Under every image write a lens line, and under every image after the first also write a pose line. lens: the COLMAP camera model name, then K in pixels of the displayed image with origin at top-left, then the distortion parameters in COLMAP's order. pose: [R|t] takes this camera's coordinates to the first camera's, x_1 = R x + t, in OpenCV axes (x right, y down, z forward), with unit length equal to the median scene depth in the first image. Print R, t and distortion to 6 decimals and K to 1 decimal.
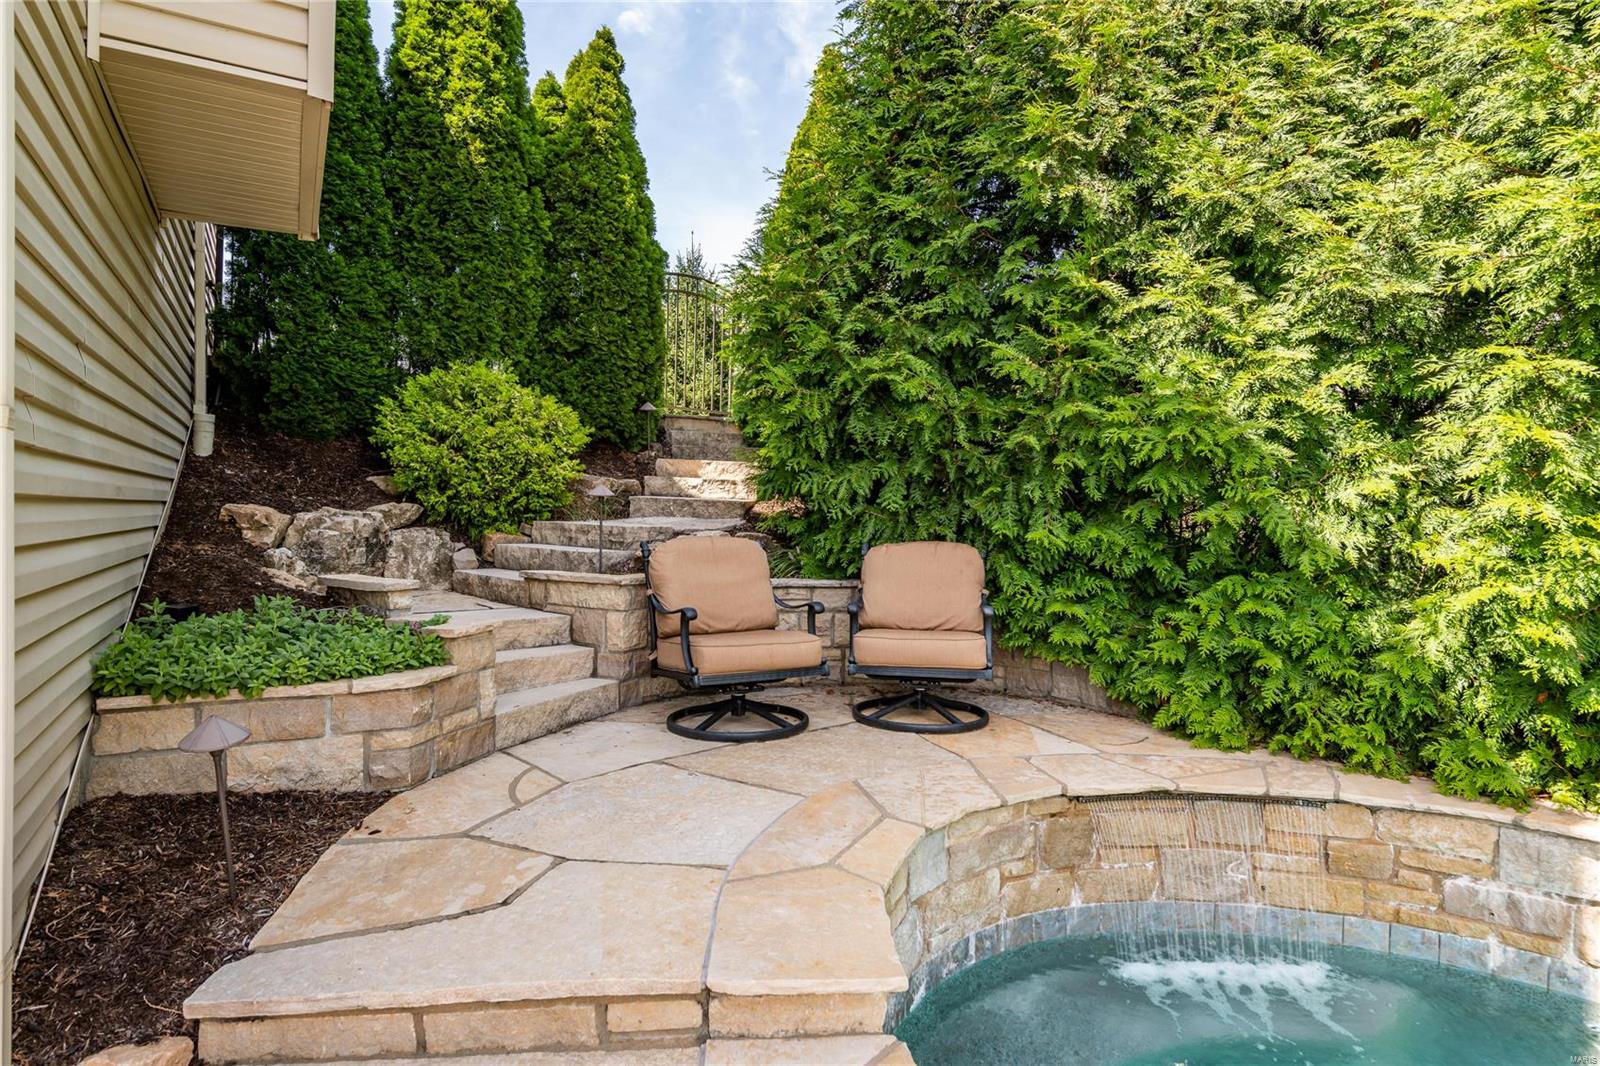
lens RADIAL K [[889.0, 0, 789.5], [0, 889.0, 528.6], [0, 0, 1]] dist [0.018161, 0.000660]
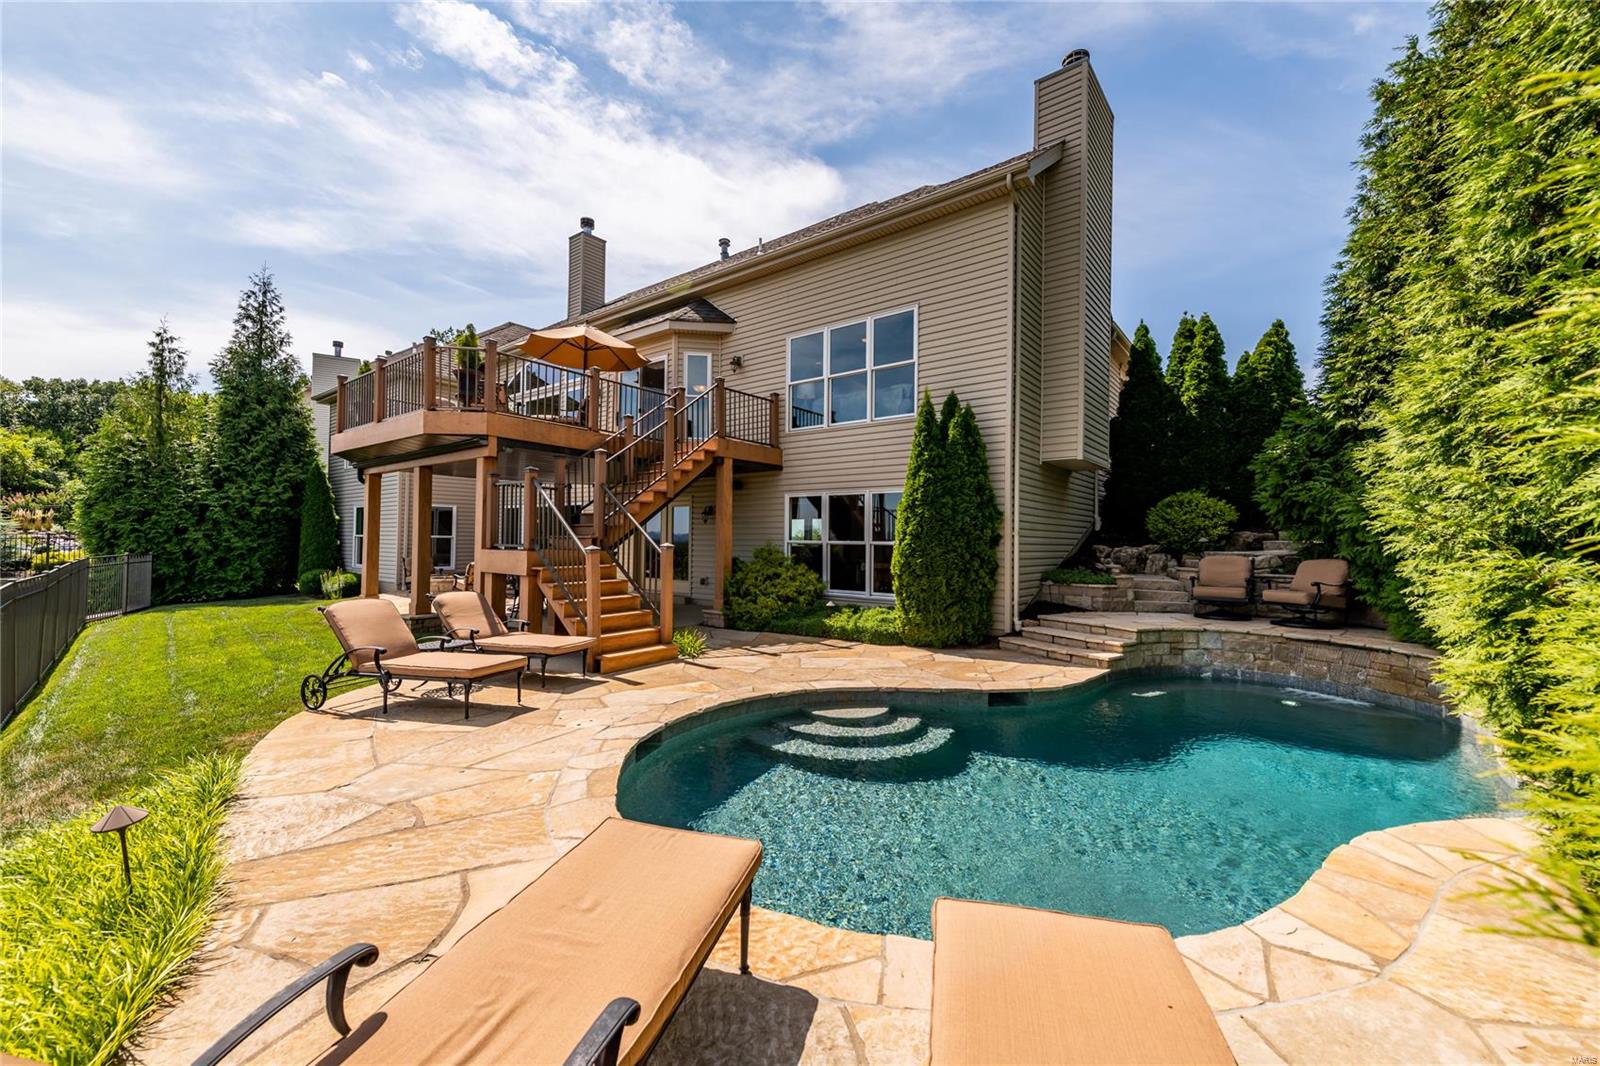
lens RADIAL K [[631.1, 0, 784.8], [0, 631.1, 531.7], [0, 0, 1]] dist [0.008819, -0.000961]
pose [[0.367852, -0.025072, -0.929546, 1.262253], [-0.023164, 0.999079, -0.036115, 0.038181], [0.929596, 0.034817, 0.366932, -1.051160]]
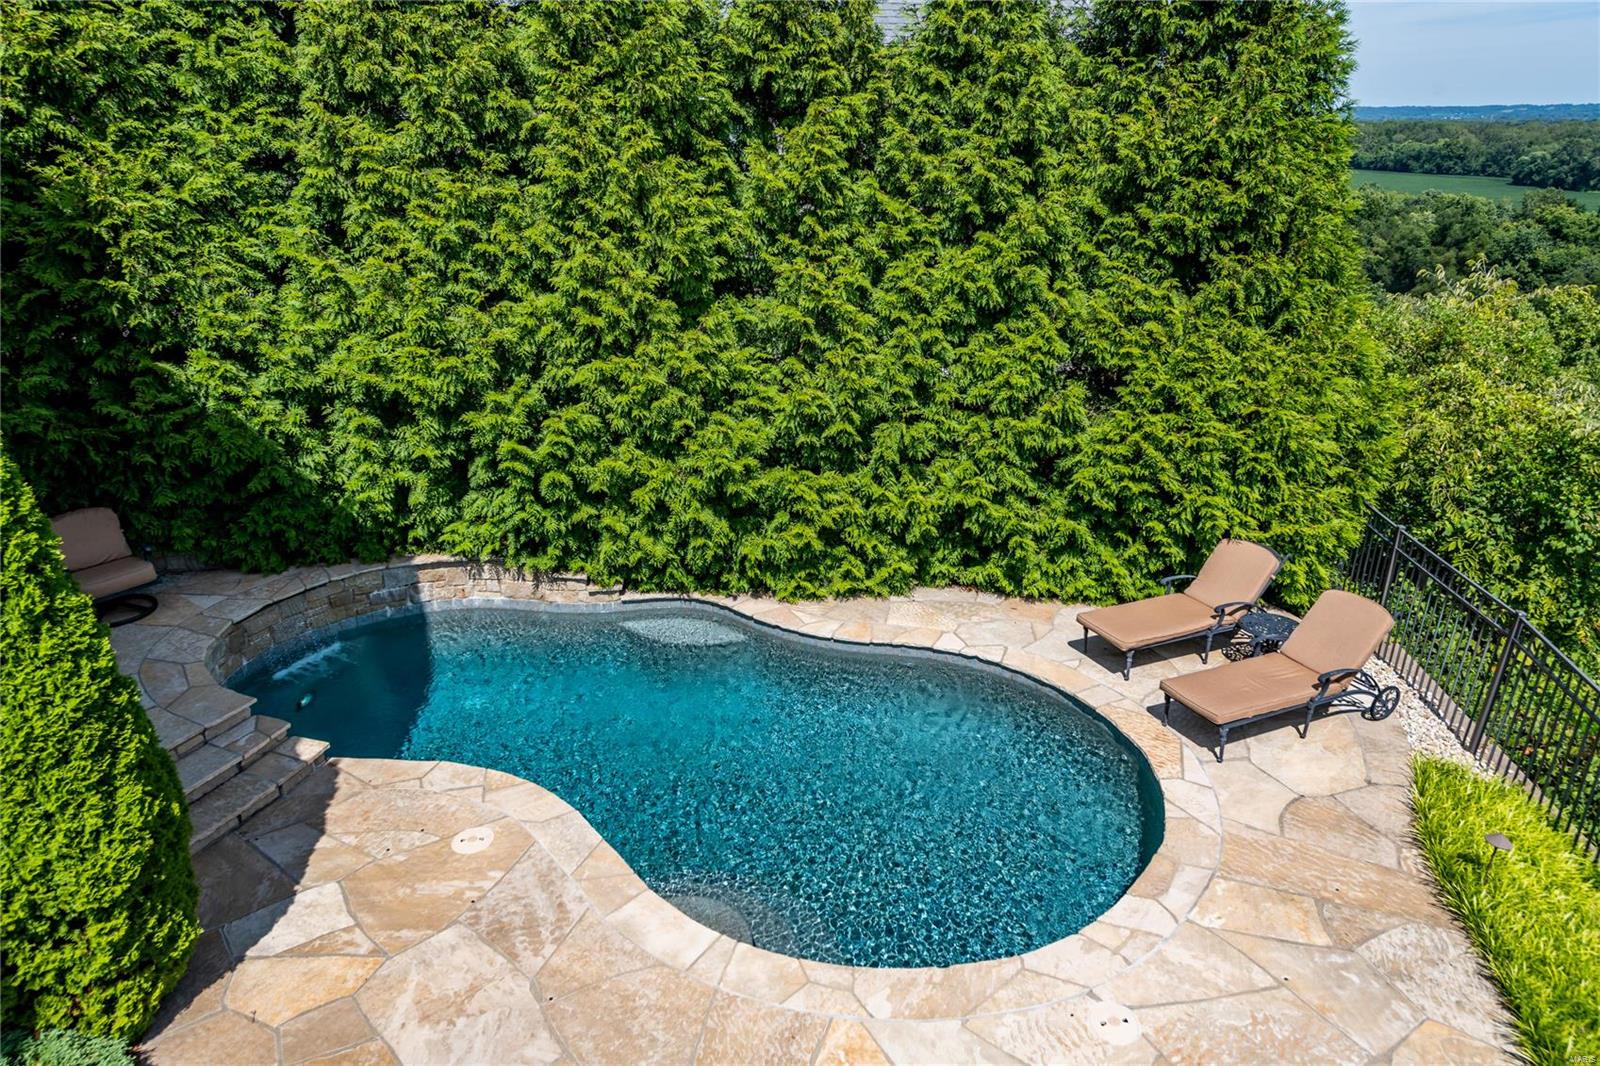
lens RADIAL K [[1062.5, 0, 807.8], [0, 1062.5, 527.5], [0, 0, 1]] dist [0.032541, -0.021977]
pose [[0.468206, -0.333395, 0.818310, -0.868882], [0.026218, 0.930922, 0.364275, -0.665332], [-0.883230, -0.149101, 0.444604, -1.115432]]
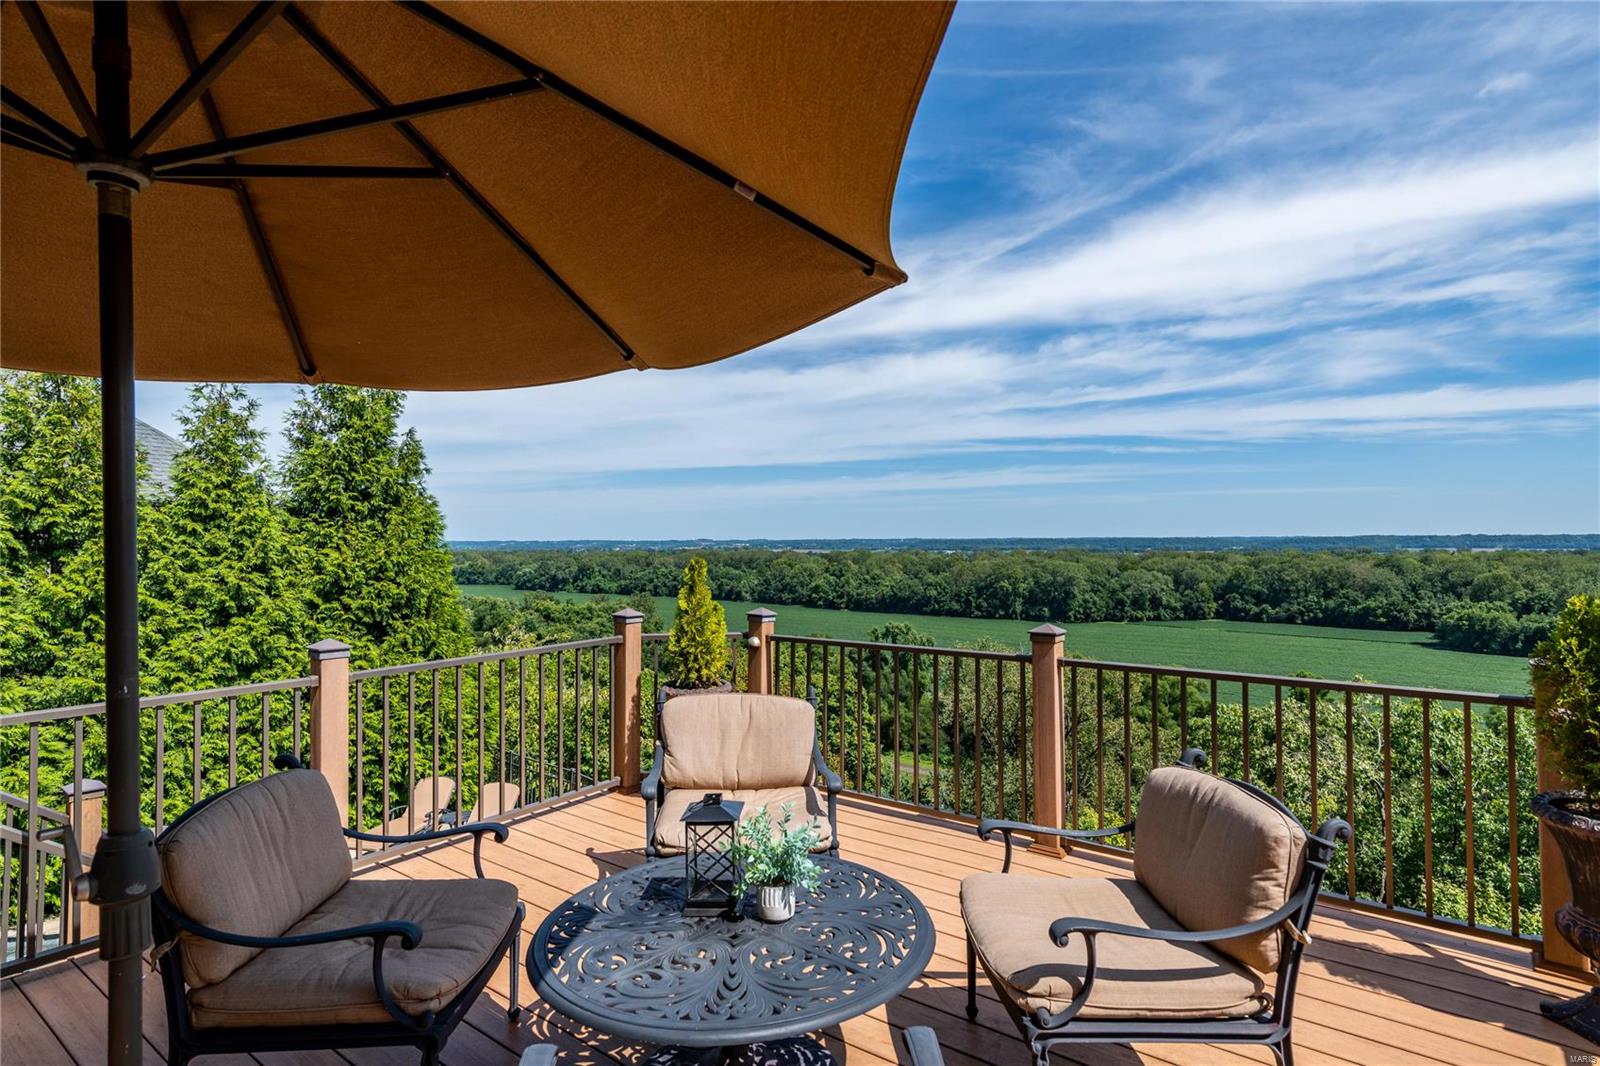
lens RADIAL K [[832.1, 0, 803.7], [0, 832.1, 528.8], [0, 0, 1]] dist [0.021807, -0.002962]
pose [[-0.393497, 0.002007, 0.919324, -1.925058], [0.011289, 0.999933, 0.002650, -0.697702], [-0.919256, 0.011421, -0.393494, -0.988686]]
